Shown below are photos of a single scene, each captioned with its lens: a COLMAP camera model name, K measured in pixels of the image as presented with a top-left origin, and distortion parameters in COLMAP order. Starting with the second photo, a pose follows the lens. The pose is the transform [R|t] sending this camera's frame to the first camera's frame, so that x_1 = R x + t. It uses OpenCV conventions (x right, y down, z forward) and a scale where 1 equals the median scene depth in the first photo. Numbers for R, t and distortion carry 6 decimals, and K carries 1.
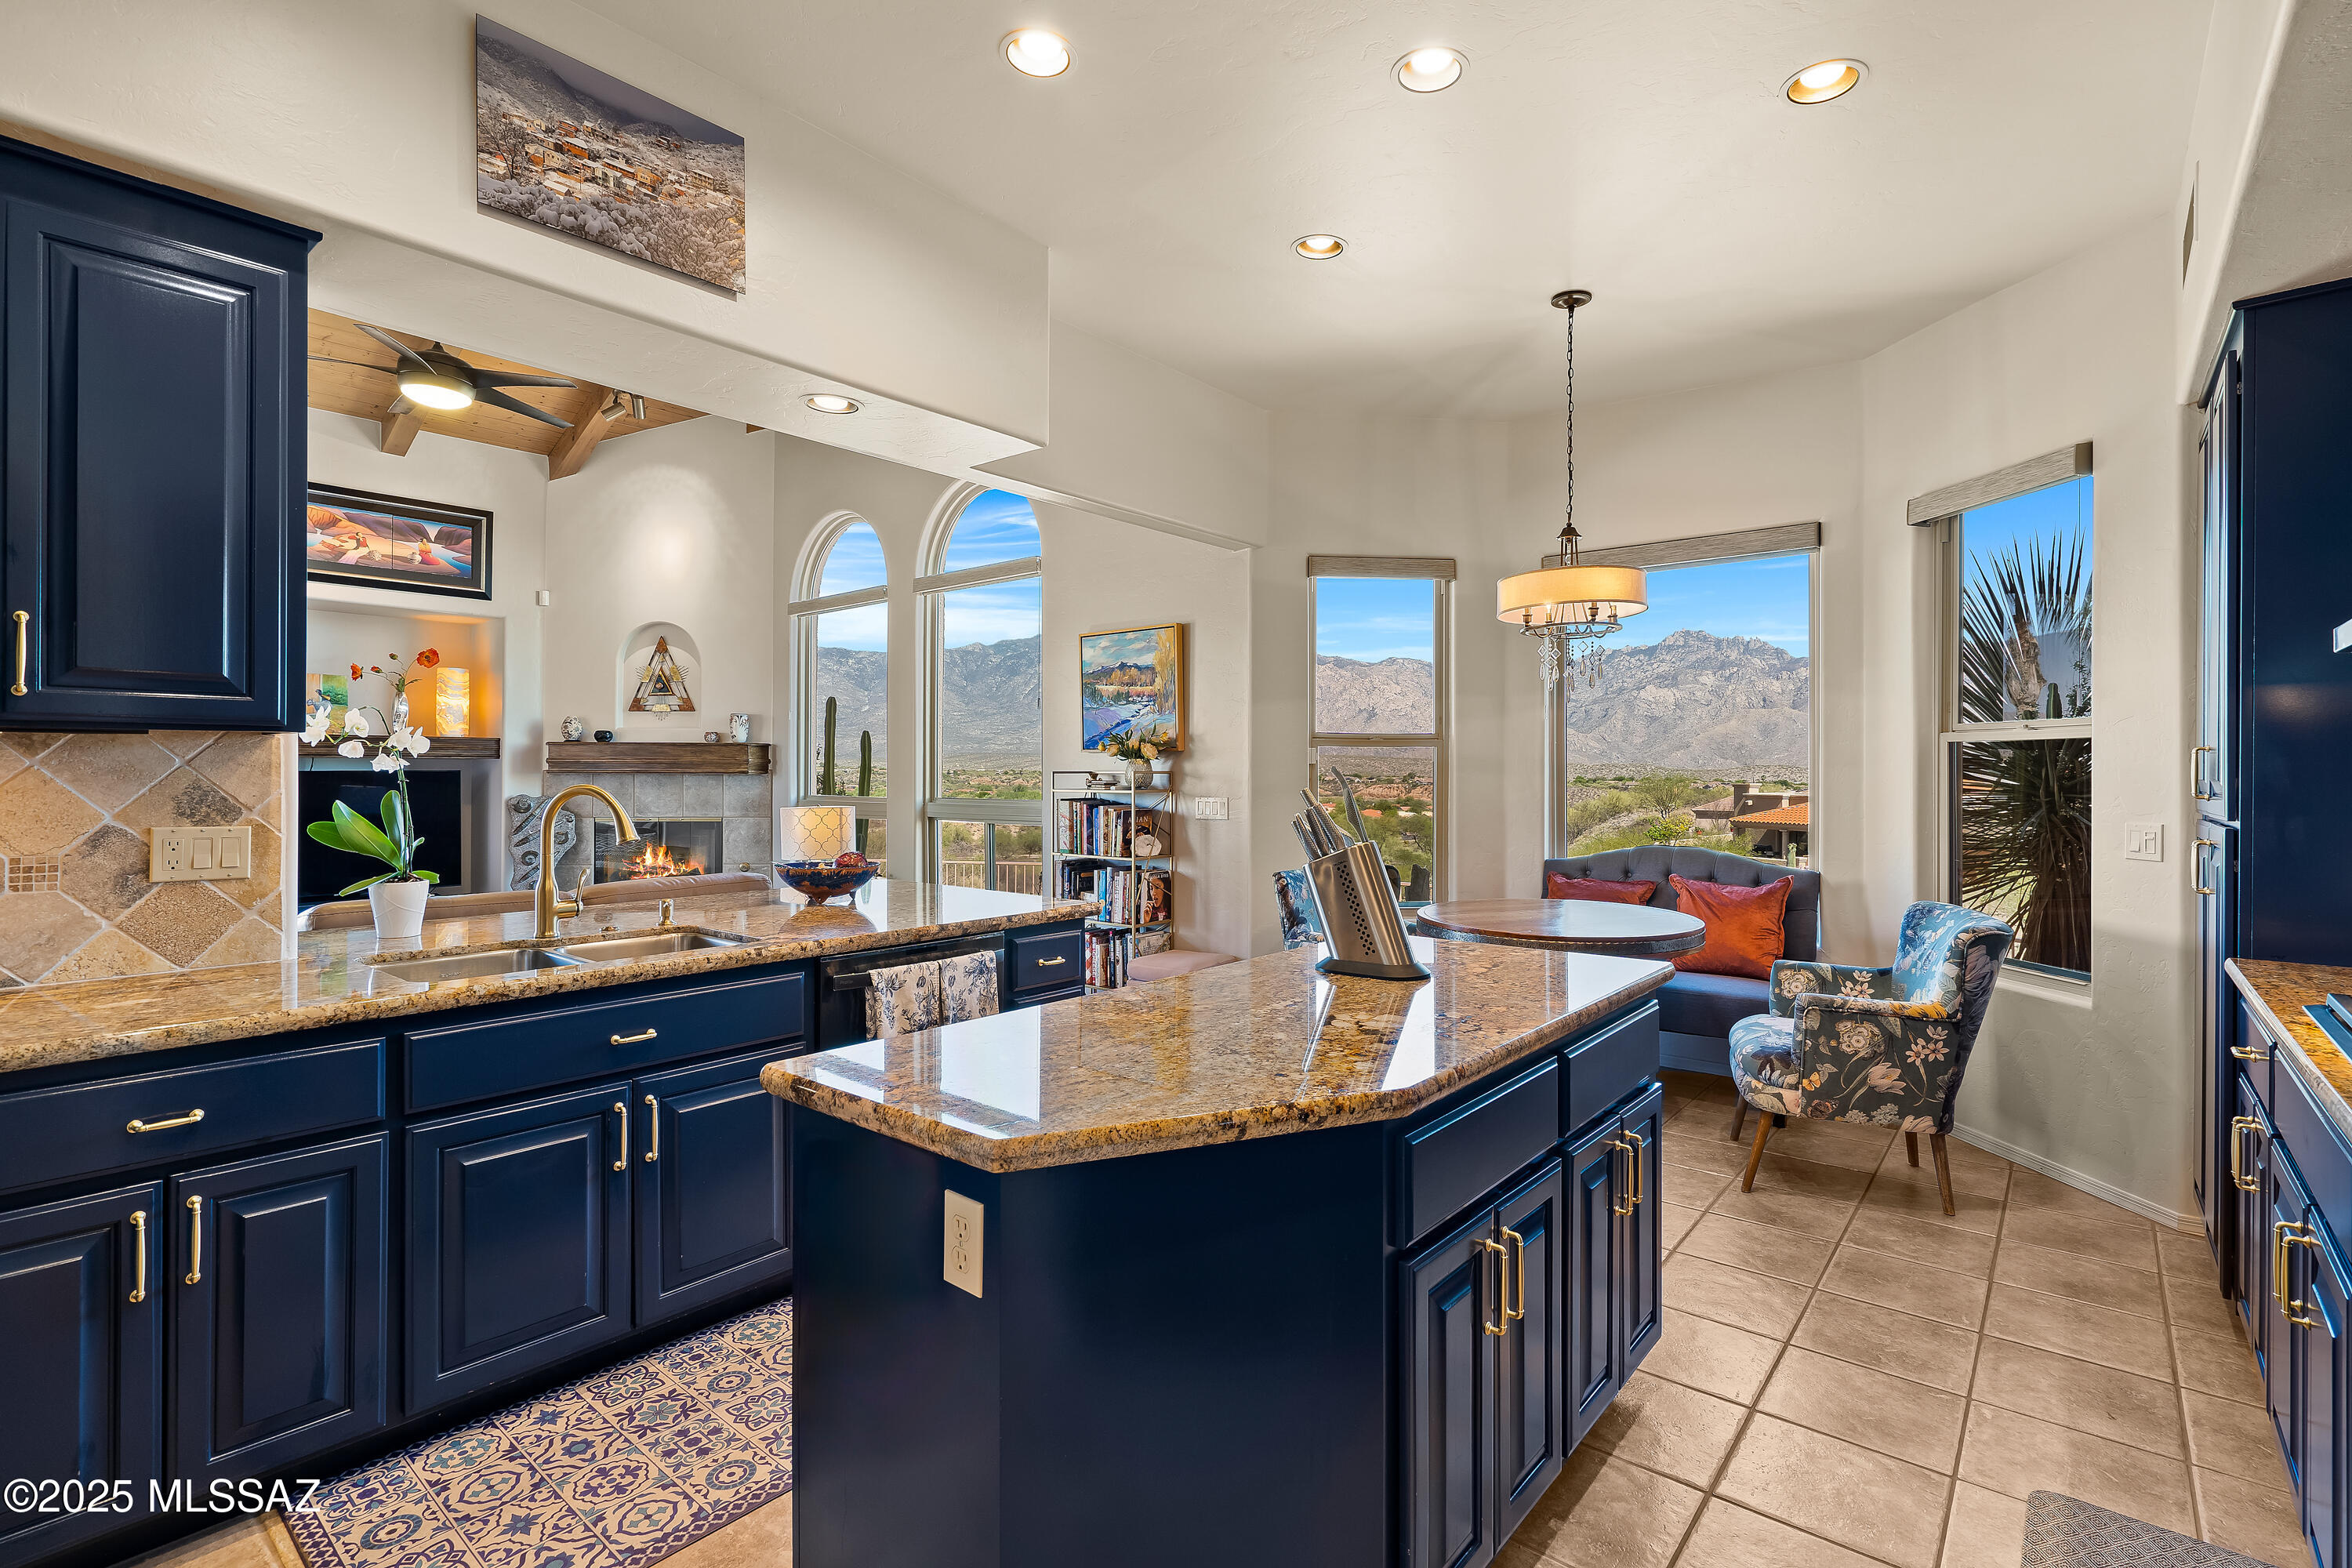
lens RADIAL K [[1087.0, 0, 1185.2], [0, 1087.0, 774.6], [0, 0, 1]] dist [-0.014521, 0.007378]
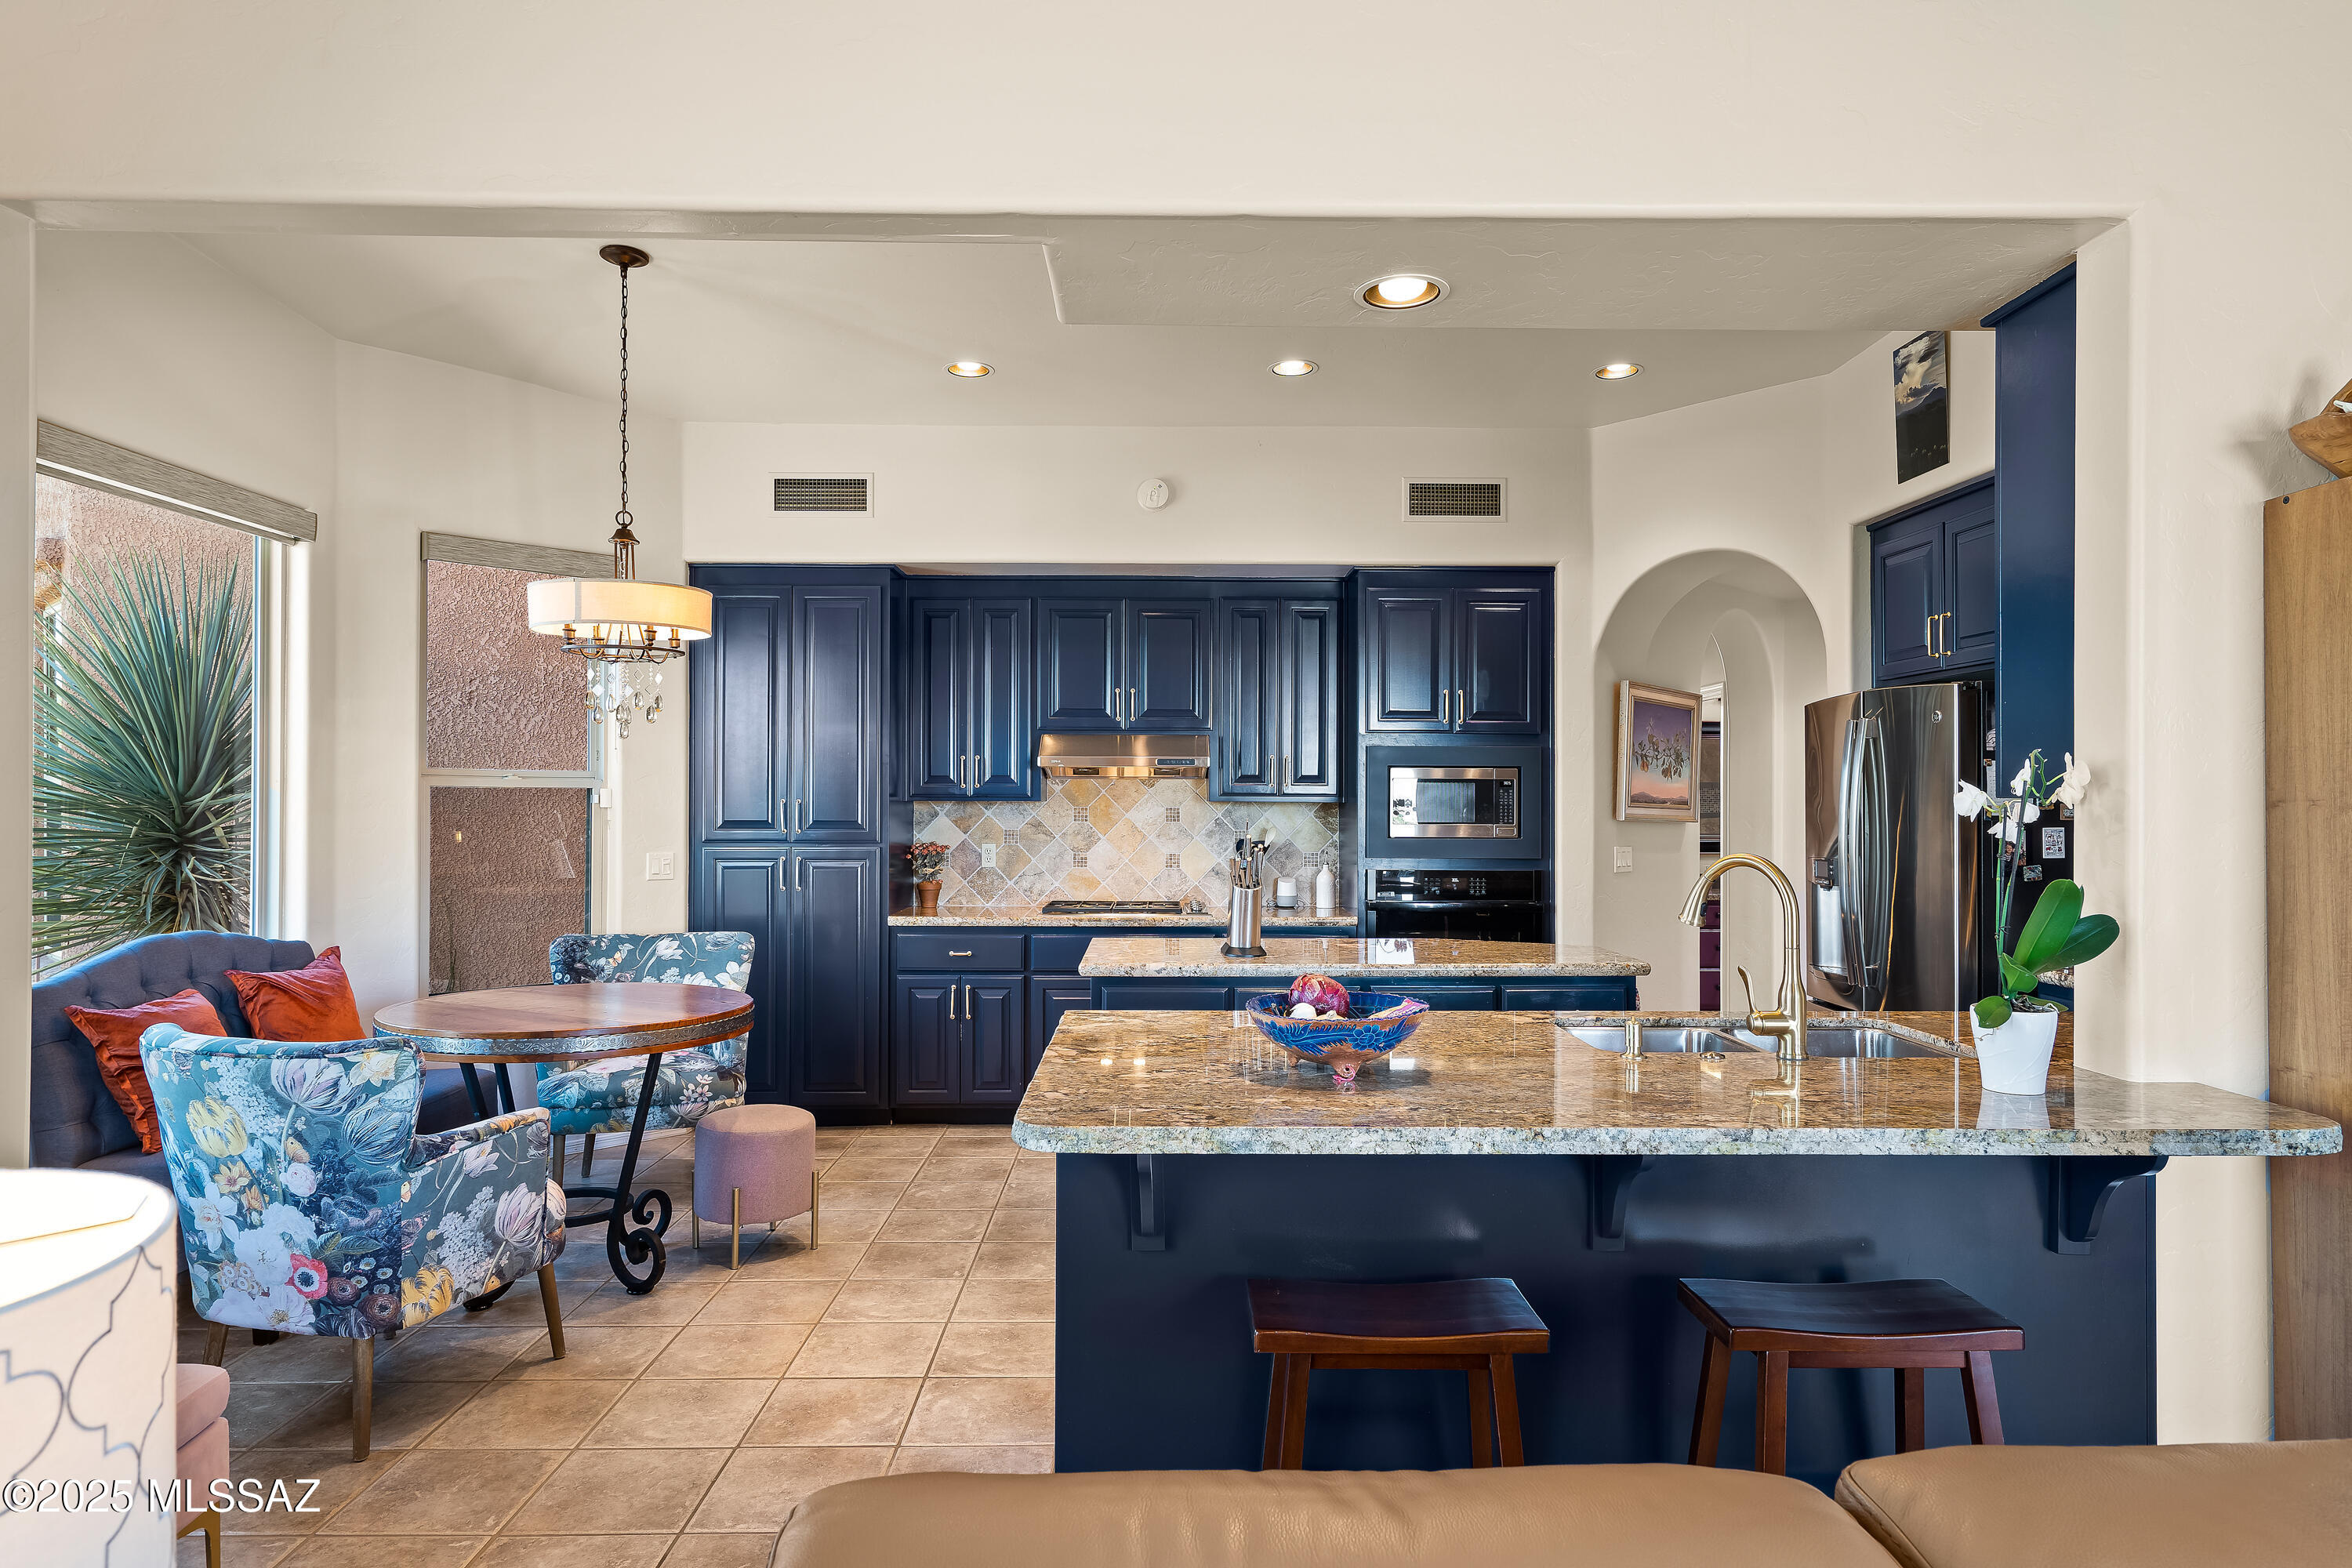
lens RADIAL K [[1378.9, 0, 1180.1], [0, 1378.9, 806.2], [0, 0, 1]] dist [0.017387, -0.000044]
pose [[-0.644923, -0.005494, 0.764228, -0.374200], [-0.001004, 0.999979, 0.006342, -0.010981], [-0.764247, 0.003322, -0.644915, 0.689720]]
